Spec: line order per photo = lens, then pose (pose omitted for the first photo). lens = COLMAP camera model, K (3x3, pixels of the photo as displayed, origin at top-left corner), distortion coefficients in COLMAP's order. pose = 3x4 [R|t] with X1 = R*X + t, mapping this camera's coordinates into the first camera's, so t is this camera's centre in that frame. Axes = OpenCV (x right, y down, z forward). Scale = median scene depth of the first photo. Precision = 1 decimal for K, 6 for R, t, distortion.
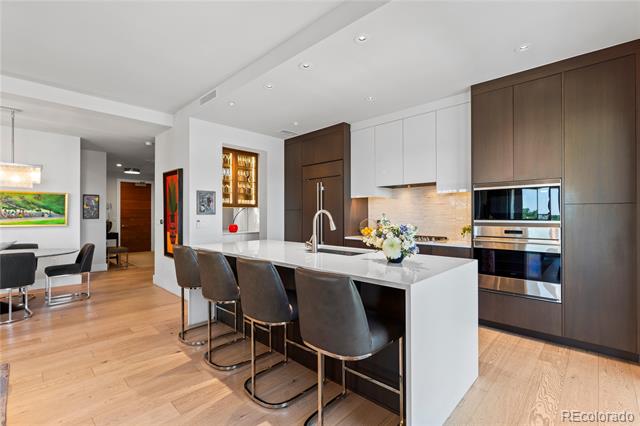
lens RADIAL K [[289.9, 0, 319.0], [0, 289.9, 212.7], [0, 0, 1]] dist [0.005153, -0.002520]
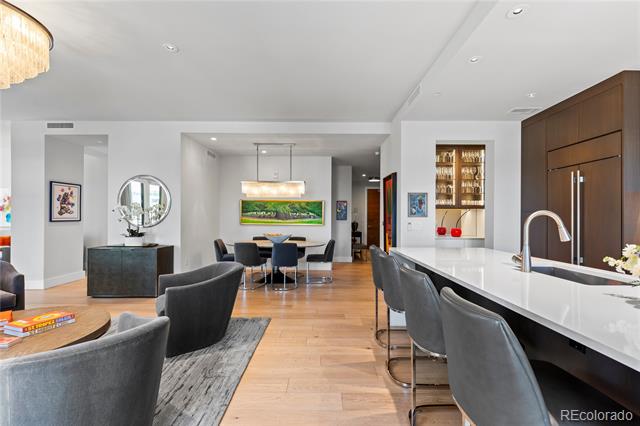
lens RADIAL K [[289.9, 0, 321.5], [0, 289.9, 215.6], [0, 0, 1]] dist [0.005153, -0.002520]
pose [[0.692626, 0.000376, -0.721296, 0.087356], [0.000303, 1.000000, 0.000813, 0.000990], [0.721296, -0.000782, 0.692626, 0.091729]]
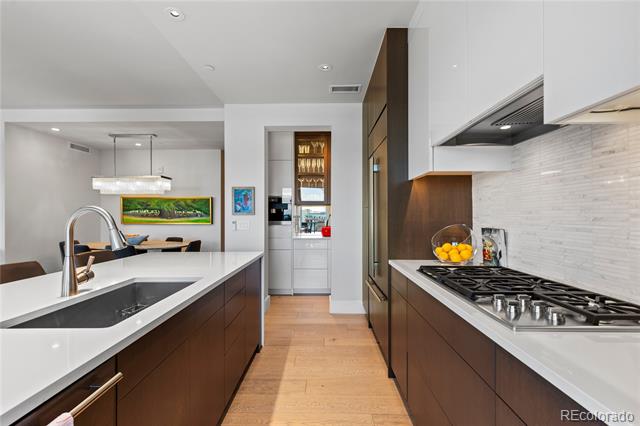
lens RADIAL K [[289.9, 0, 319.8], [0, 289.9, 214.5], [0, 0, 1]] dist [0.005153, -0.002520]
pose [[0.681549, -0.001360, -0.731772, 0.373811], [0.006276, 0.999972, 0.003987, 0.003456], [0.731746, -0.007310, 0.681538, 0.575688]]
